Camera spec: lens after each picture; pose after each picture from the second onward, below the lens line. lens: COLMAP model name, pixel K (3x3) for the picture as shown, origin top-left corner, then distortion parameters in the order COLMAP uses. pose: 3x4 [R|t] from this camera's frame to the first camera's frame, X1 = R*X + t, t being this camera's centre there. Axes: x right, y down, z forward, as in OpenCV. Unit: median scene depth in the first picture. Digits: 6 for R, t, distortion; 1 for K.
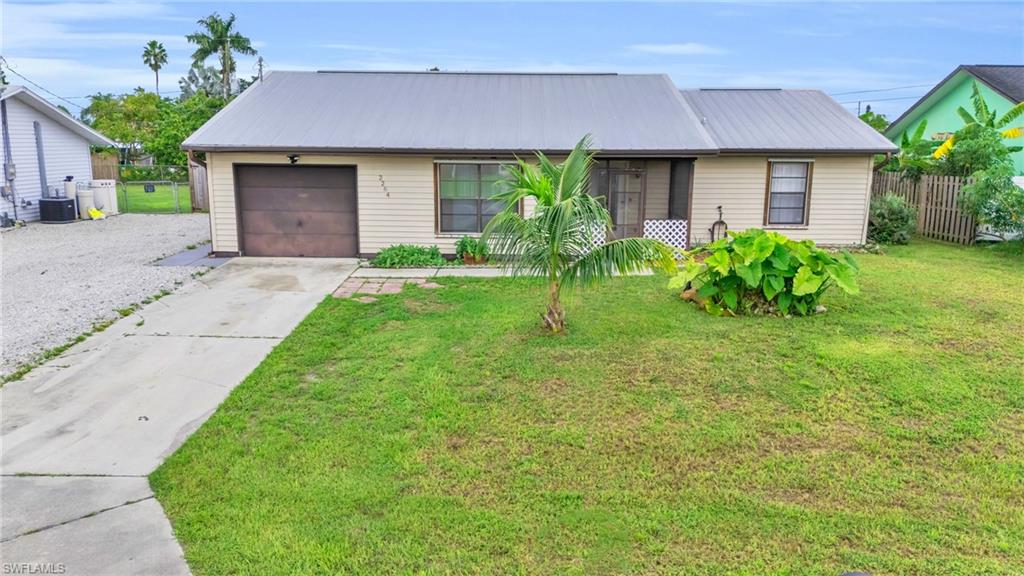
lens RADIAL K [[740.0, 0, 512.0], [0, 740.0, 288.0], [0, 0, 1]] dist [0.002102, -0.001851]
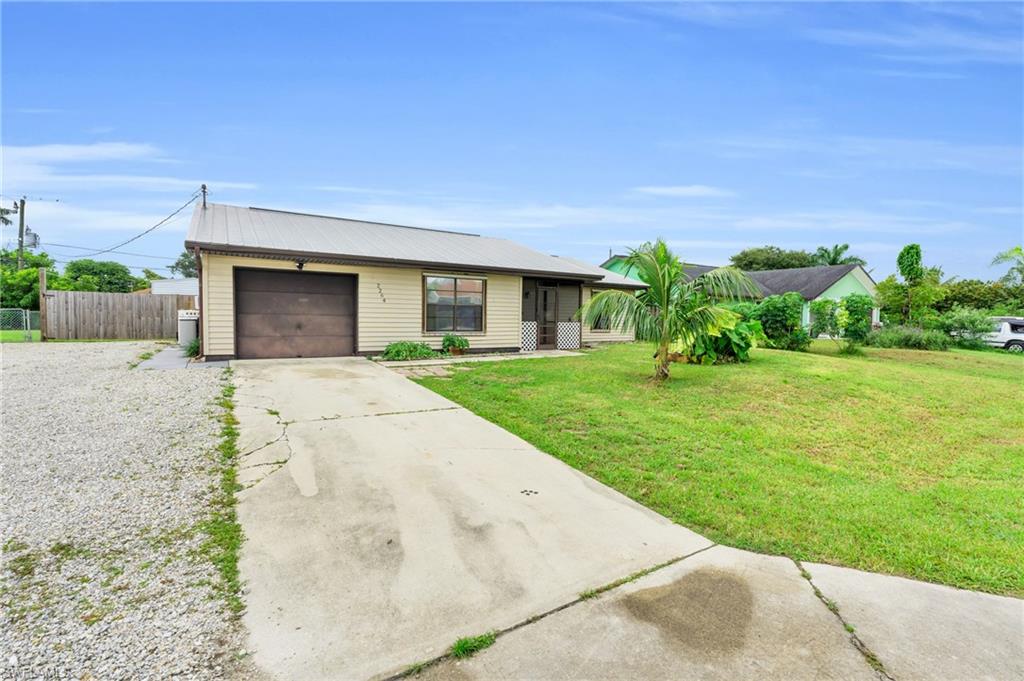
lens RADIAL K [[462.6, 0, 513.8], [0, 462.6, 337.5], [0, 0, 1]] dist [0.000955, 0.000149]
pose [[0.856683, -0.023076, 0.515327, -0.370370], [0.093062, 0.989521, -0.110398, 0.032474], [-0.507379, 0.142534, 0.849853, 0.277444]]
